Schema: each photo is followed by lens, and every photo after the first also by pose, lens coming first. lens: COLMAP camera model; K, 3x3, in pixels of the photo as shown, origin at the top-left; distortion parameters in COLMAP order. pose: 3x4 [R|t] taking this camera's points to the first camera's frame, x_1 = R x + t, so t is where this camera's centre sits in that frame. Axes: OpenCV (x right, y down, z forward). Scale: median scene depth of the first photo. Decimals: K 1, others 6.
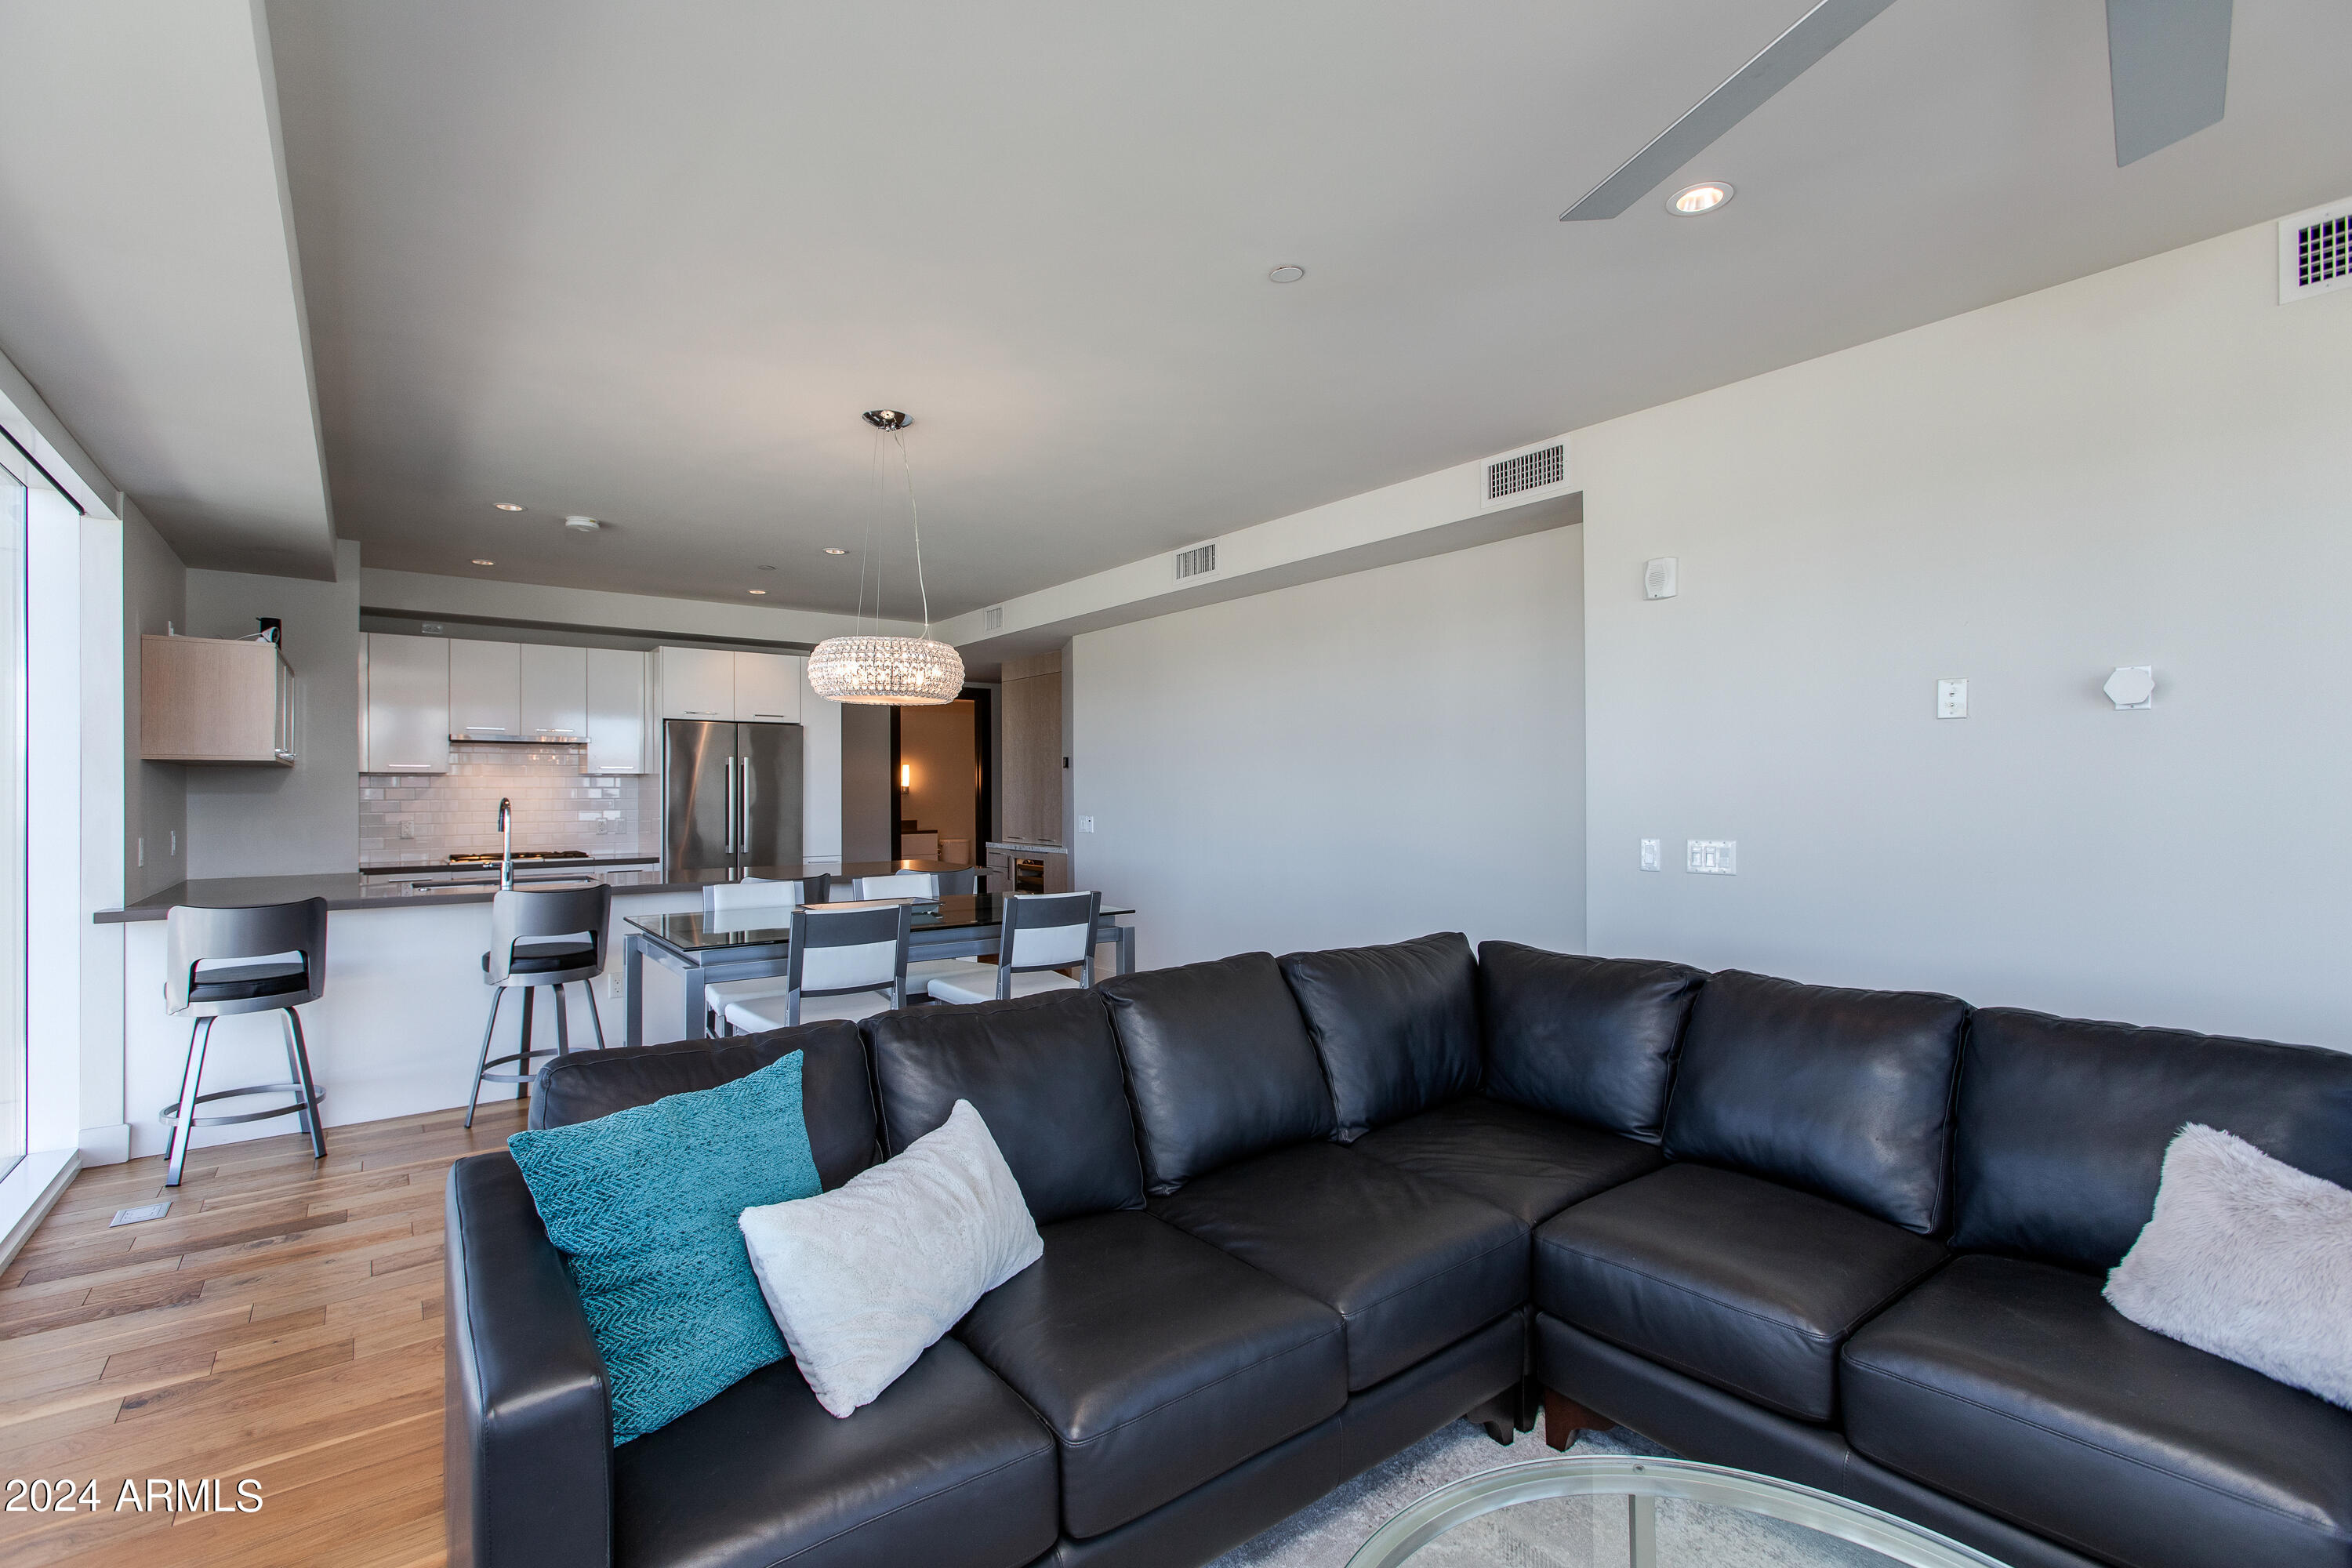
lens RADIAL K [[1051.4, 0, 1153.4], [0, 1051.4, 774.7], [0, 0, 1]] dist [0.002196, 0.000950]
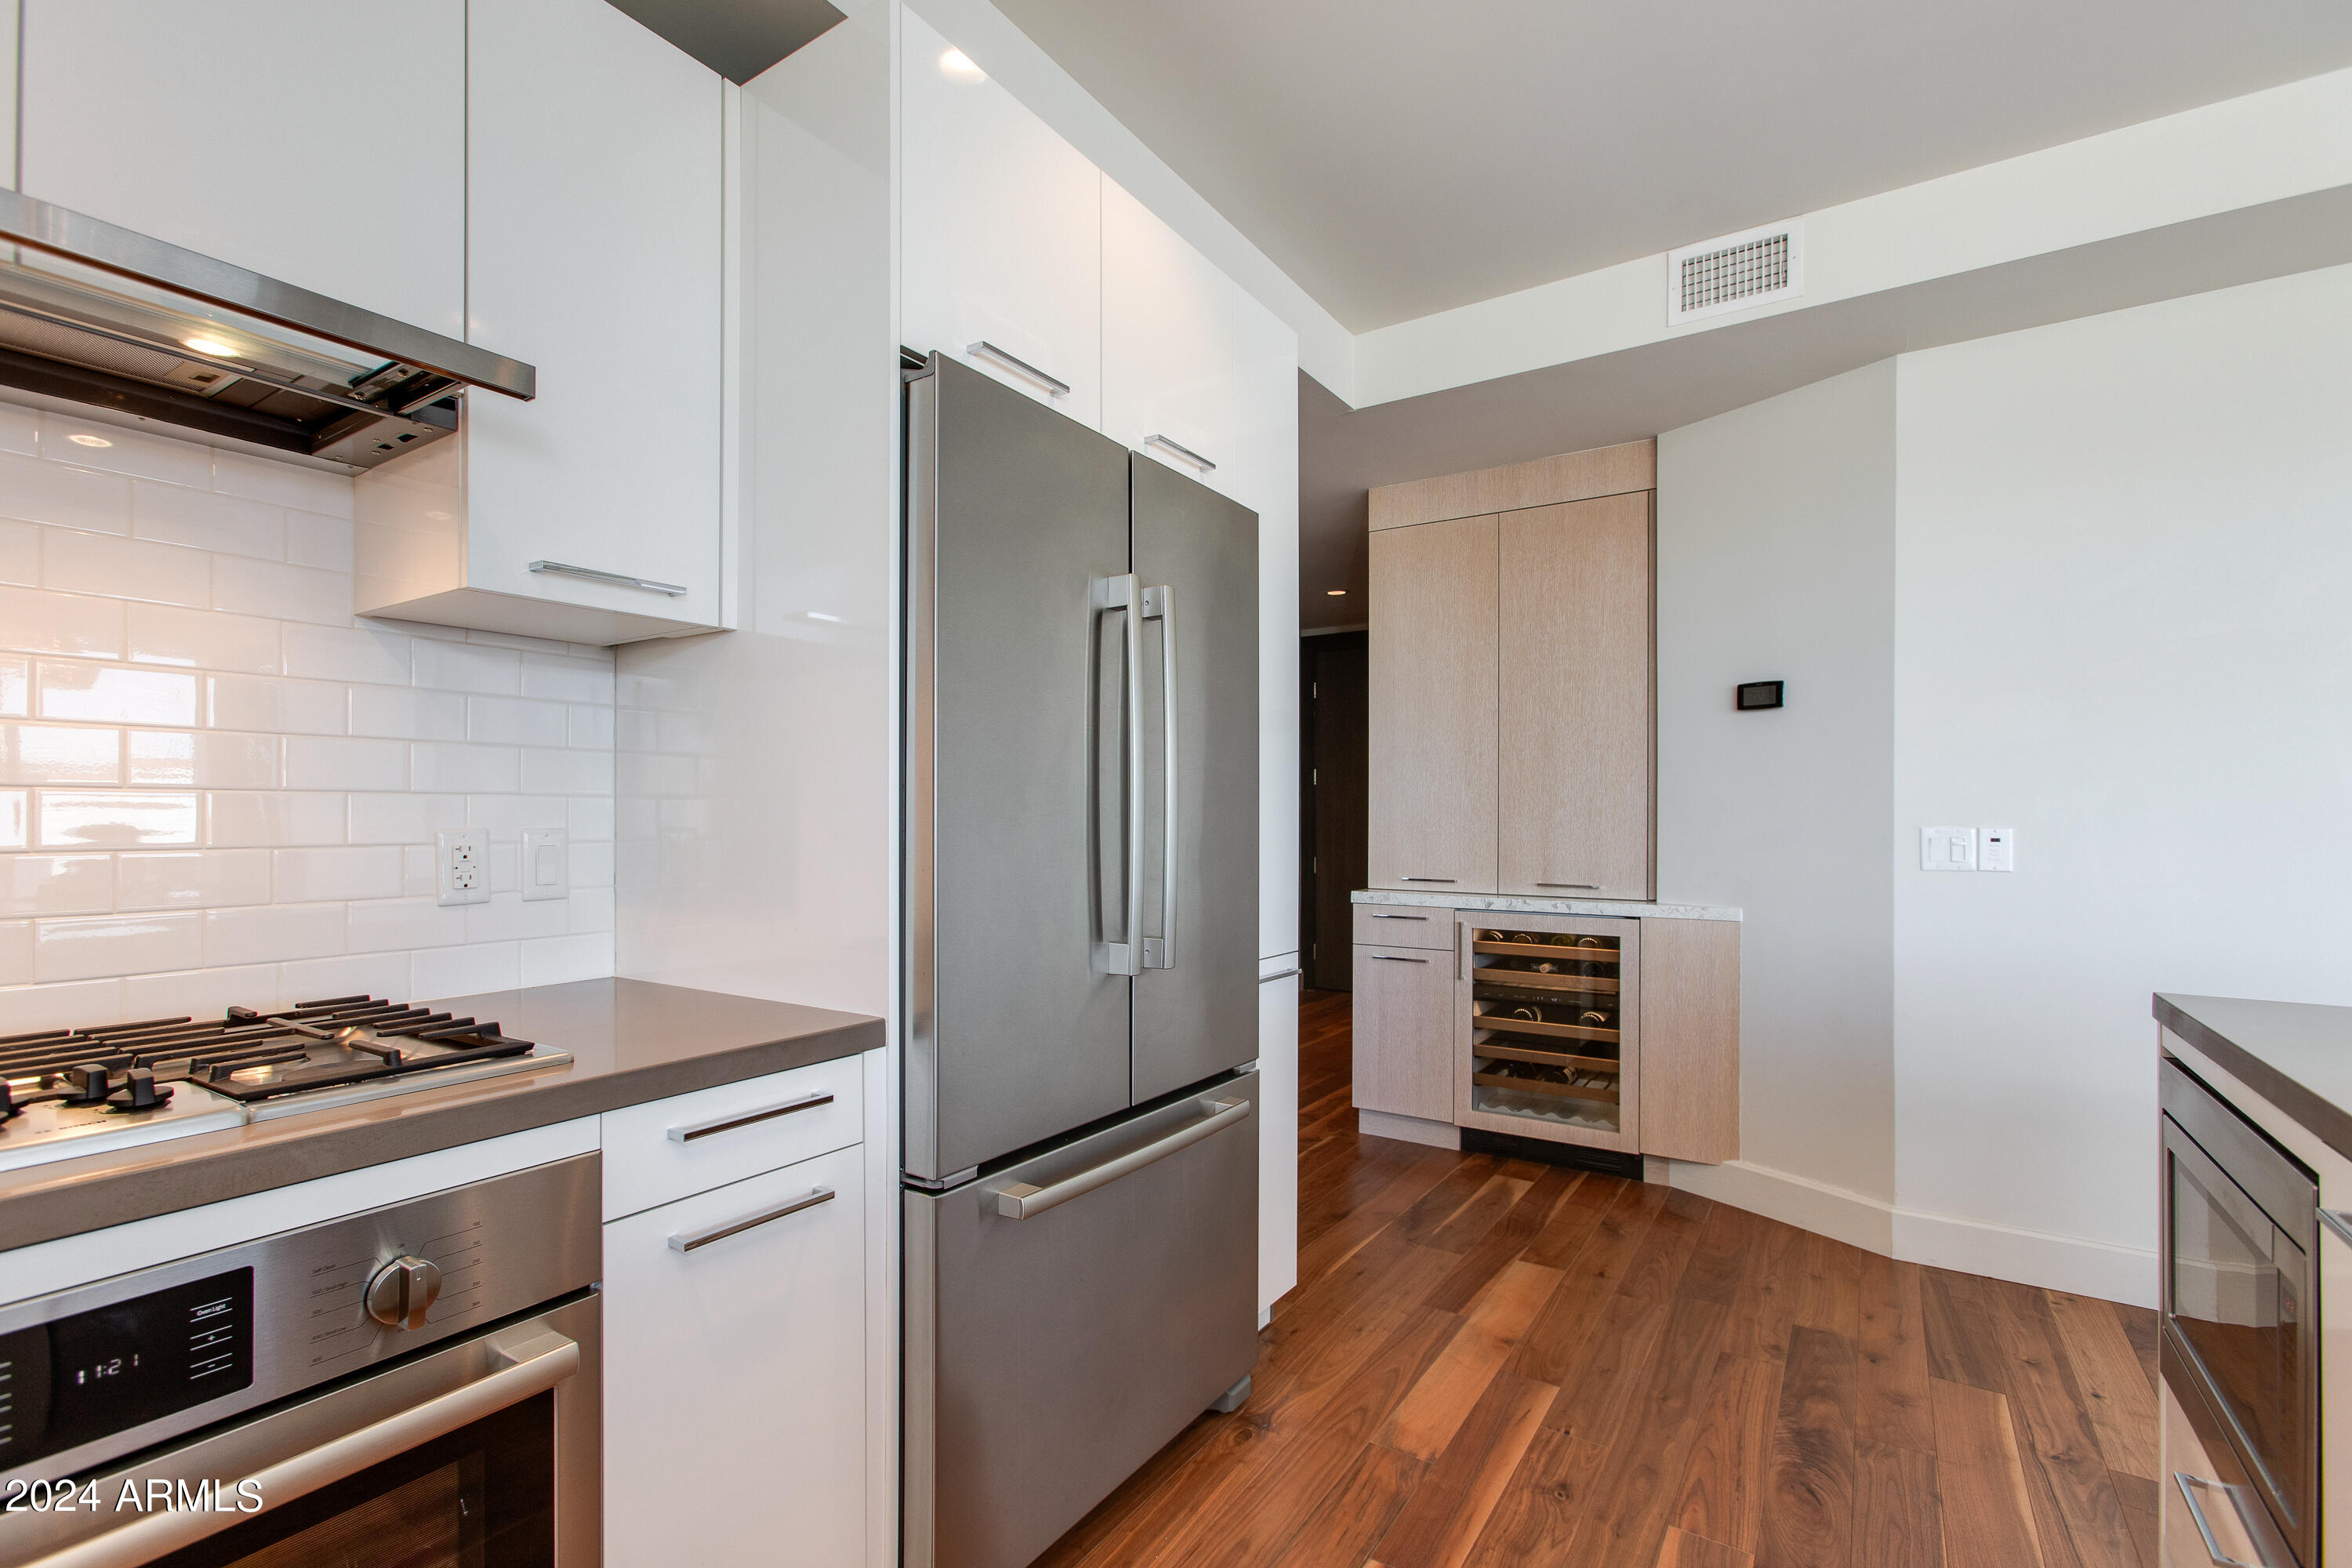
lens RADIAL K [[1066.3, 0, 1167.5], [0, 1066.3, 814.3], [0, 0, 1]] dist [-0.000259, 0.001619]
pose [[0.945300, 0.006320, 0.326141, -0.657308], [-0.011360, 0.999844, 0.013553, 0.047130], [-0.326004, -0.016516, 0.945224, 1.061161]]
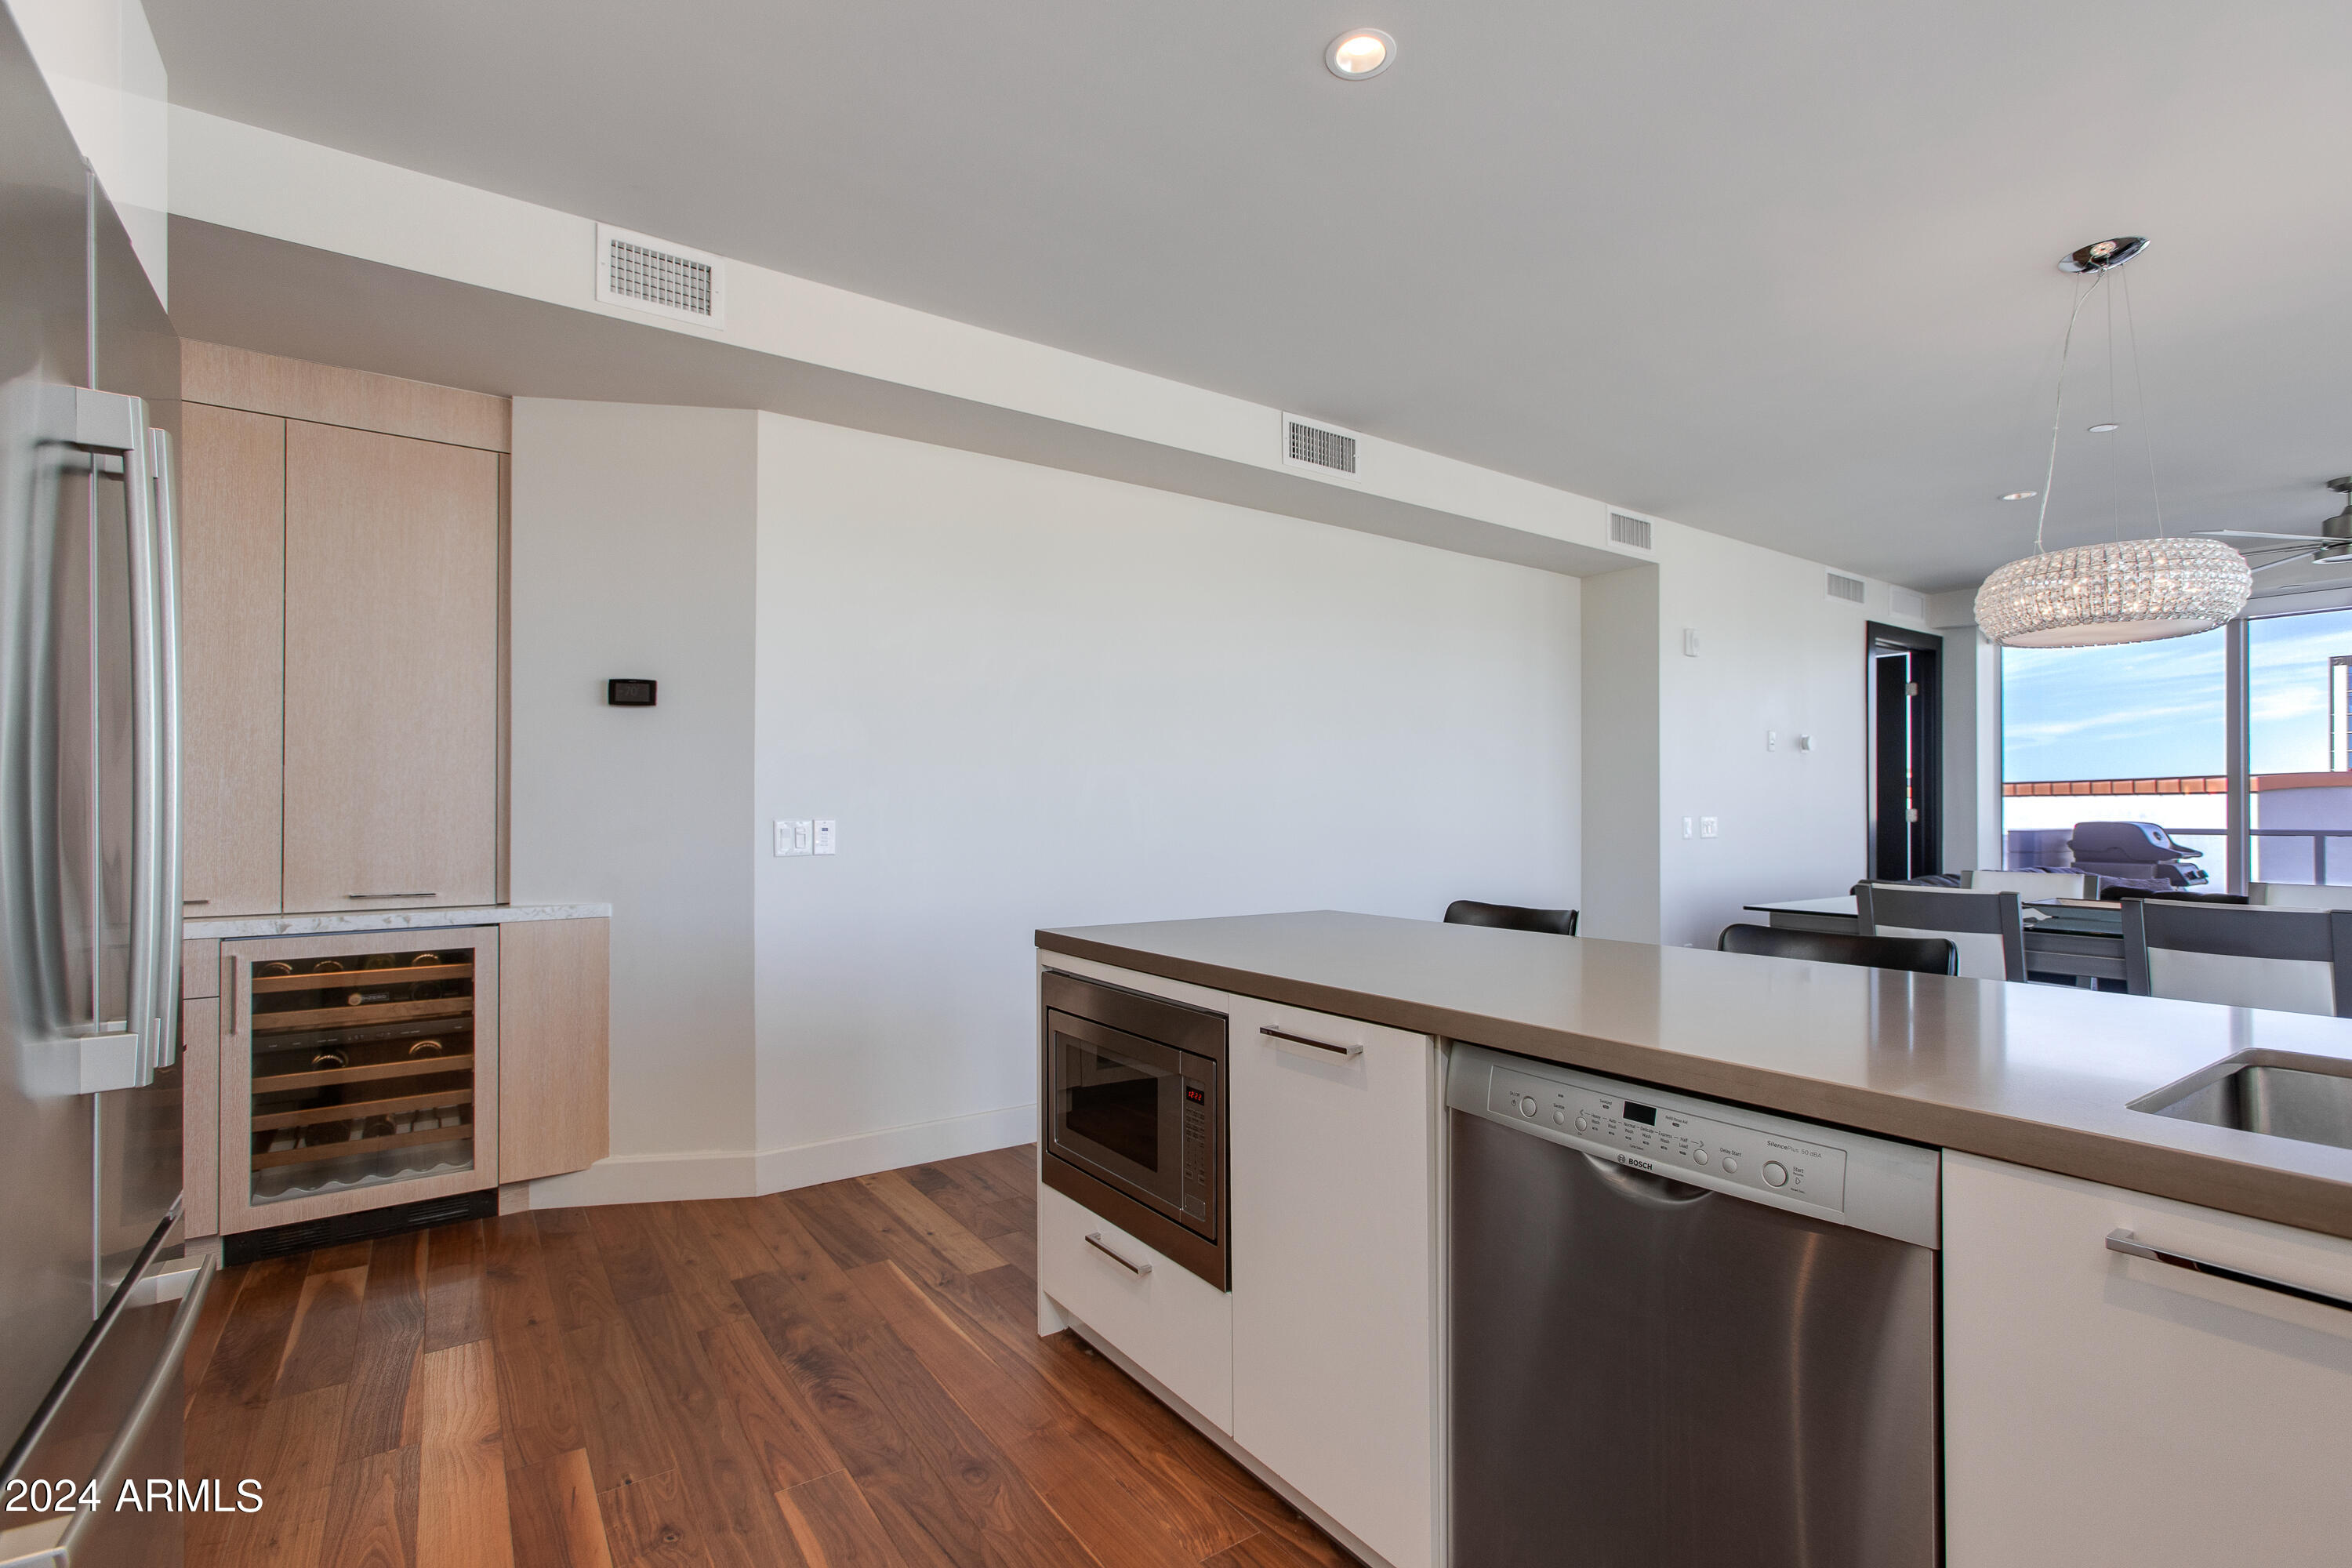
lens RADIAL K [[1102.6, 0, 1130.1], [0, 1102.6, 804.7], [0, 0, 1]] dist [0.001642, 0.001022]
pose [[0.030666, 0.008604, 0.999493, -0.772501], [-0.017729, 0.999810, -0.008063, 0.049000], [-0.999372, -0.017472, 0.030813, 1.220879]]
